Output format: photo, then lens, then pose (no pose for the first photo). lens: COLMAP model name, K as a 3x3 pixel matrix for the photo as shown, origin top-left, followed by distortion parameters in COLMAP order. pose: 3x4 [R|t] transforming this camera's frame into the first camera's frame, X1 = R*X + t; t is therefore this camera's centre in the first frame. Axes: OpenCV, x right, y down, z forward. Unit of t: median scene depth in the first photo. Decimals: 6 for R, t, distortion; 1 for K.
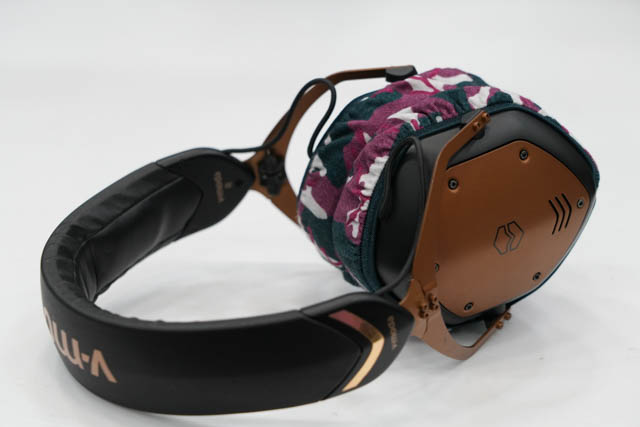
lens RADIAL K [[1817.8, 0, 320.0], [0, 1817.8, 213.5], [0, 0, 1]] dist [-0.131880, -0.657564]
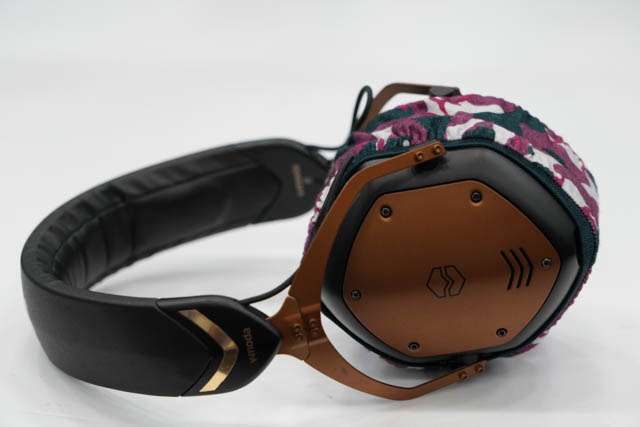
lens RADIAL K [[1817.8, 0, 320.0], [0, 1817.8, 213.5], [0, 0, 1]] dist [-0.131880, -0.657564]
pose [[0.836758, 0.188843, -0.513978, 0.517469], [-0.187321, 0.980737, 0.055378, -0.059757], [0.514535, 0.049940, 0.856014, 0.171019]]
